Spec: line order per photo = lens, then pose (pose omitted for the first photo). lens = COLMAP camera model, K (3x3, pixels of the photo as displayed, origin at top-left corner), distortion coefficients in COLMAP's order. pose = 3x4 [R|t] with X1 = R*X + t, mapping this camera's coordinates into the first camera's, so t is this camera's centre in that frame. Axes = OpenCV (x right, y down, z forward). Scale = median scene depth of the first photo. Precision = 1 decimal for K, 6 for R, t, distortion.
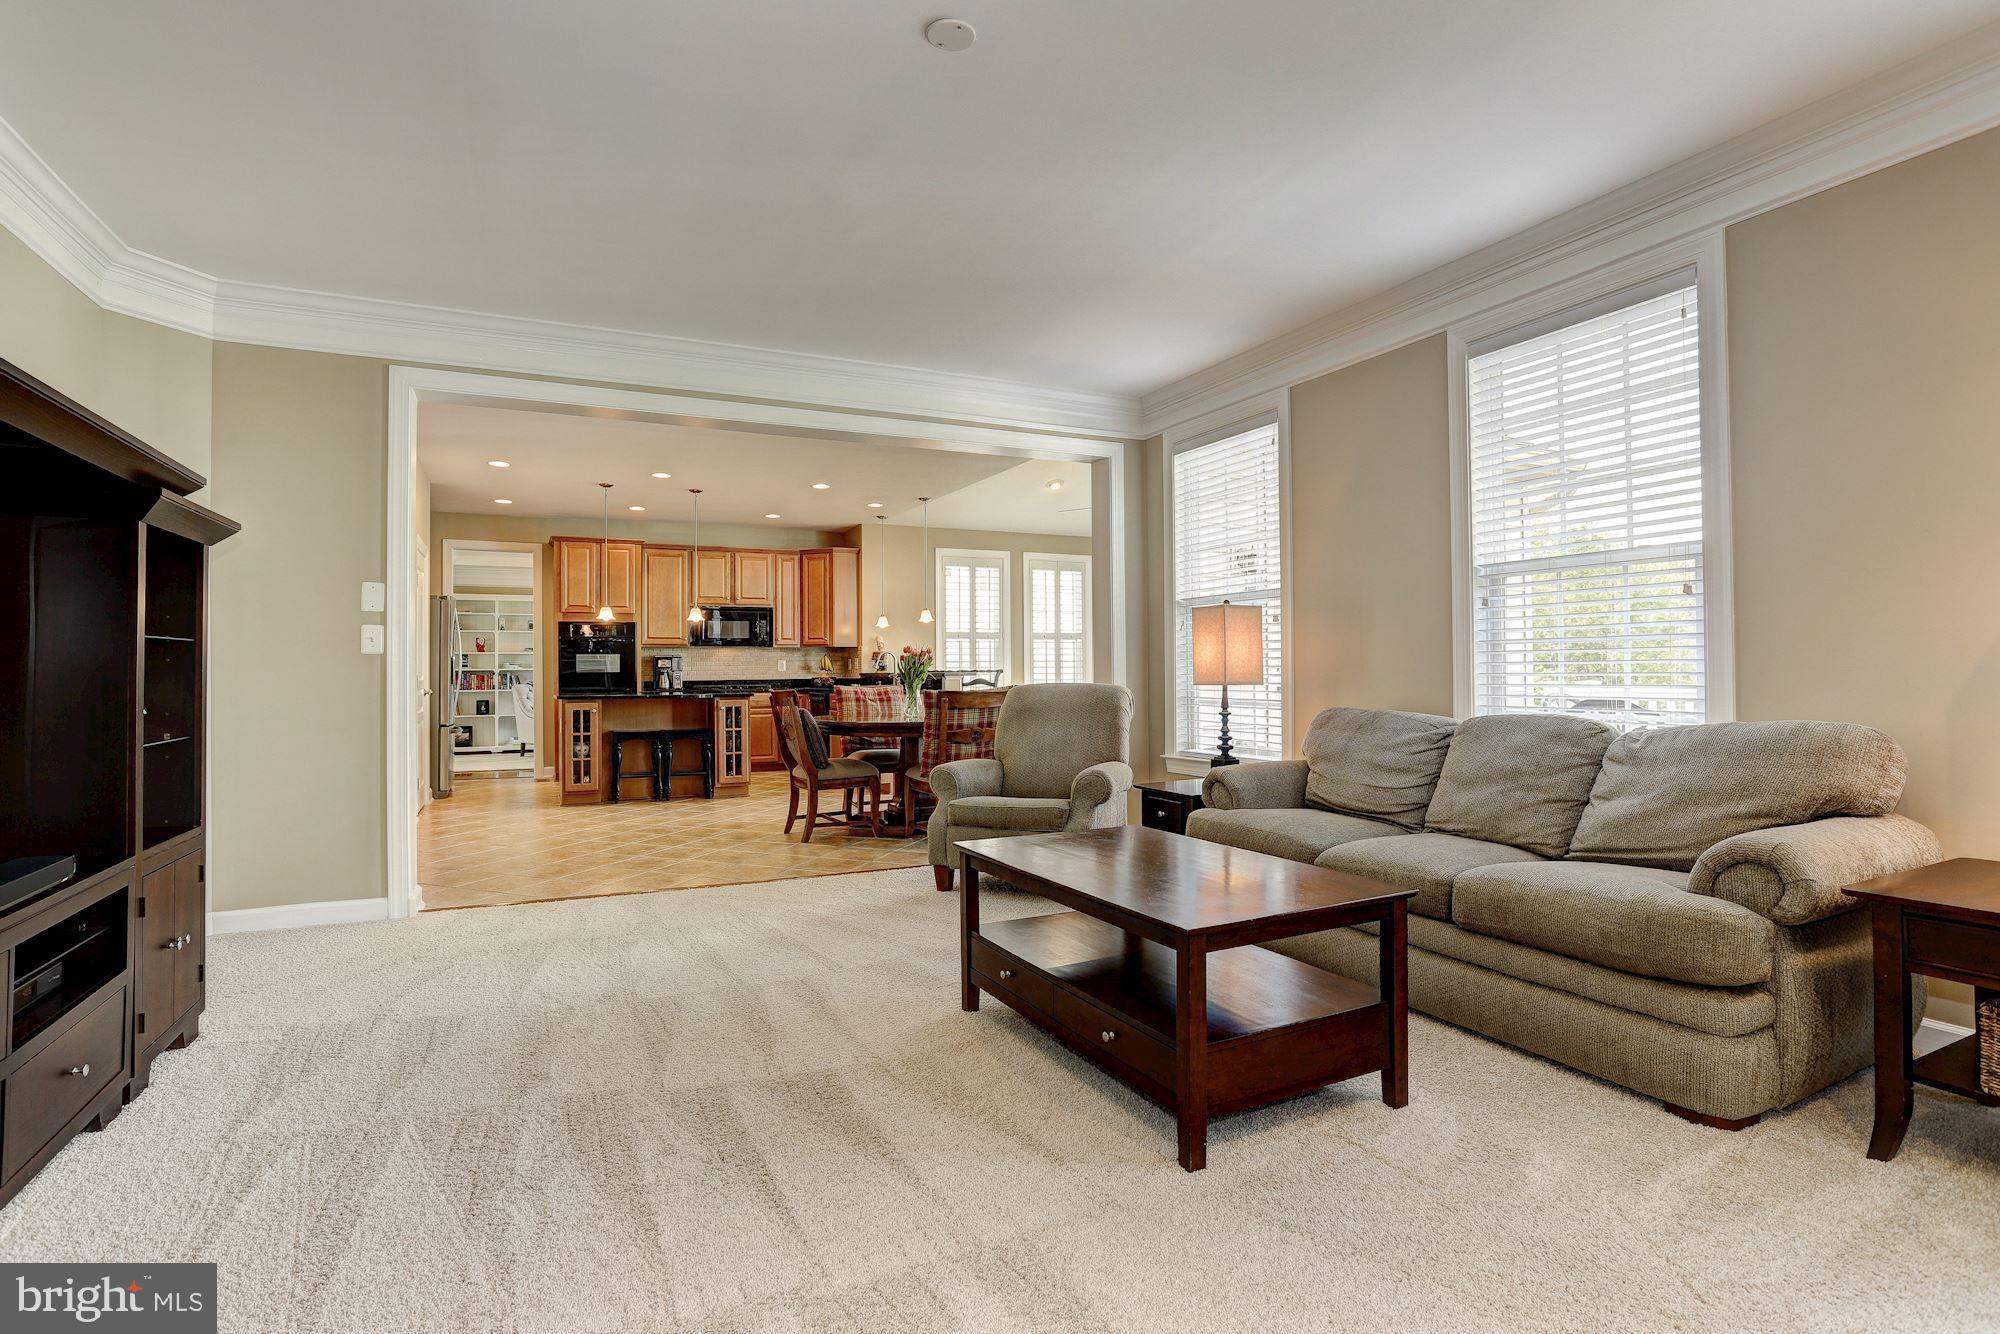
lens RADIAL K [[959.4, 0, 1020.1], [0, 959.4, 653.4], [0, 0, 1]] dist [-0.031203, -0.000109]
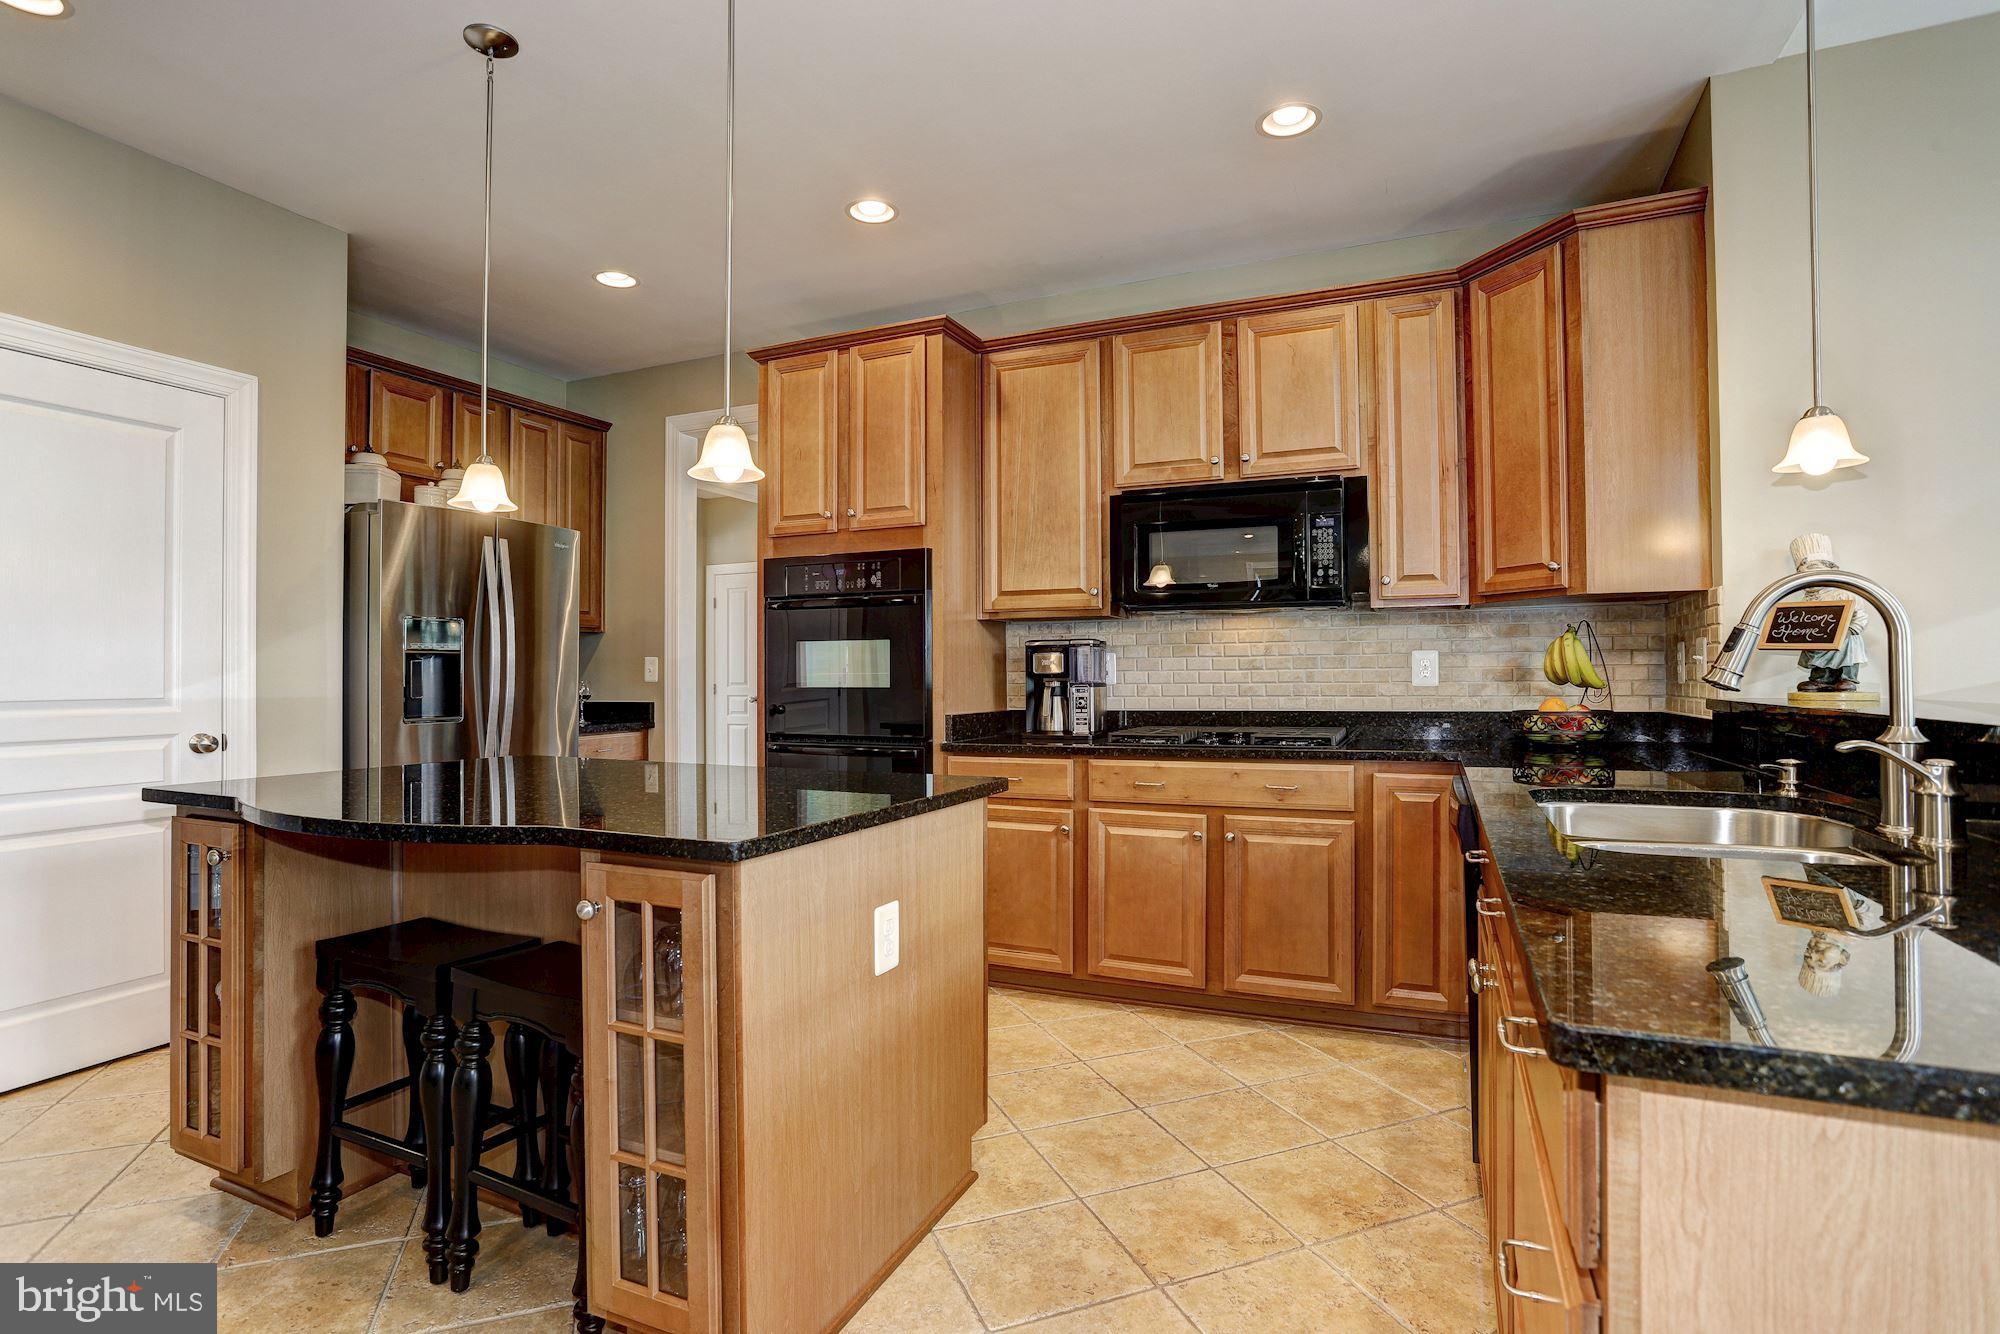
lens RADIAL K [[959.4, 0, 1009.8], [0, 959.4, 668.2], [0, 0, 1]] dist [-0.031203, -0.000109]
pose [[0.643397, -0.014807, -0.765389, -0.100774], [0.010626, 0.999889, -0.010412, 0.014918], [0.765459, -0.001434, 0.643483, 0.722836]]
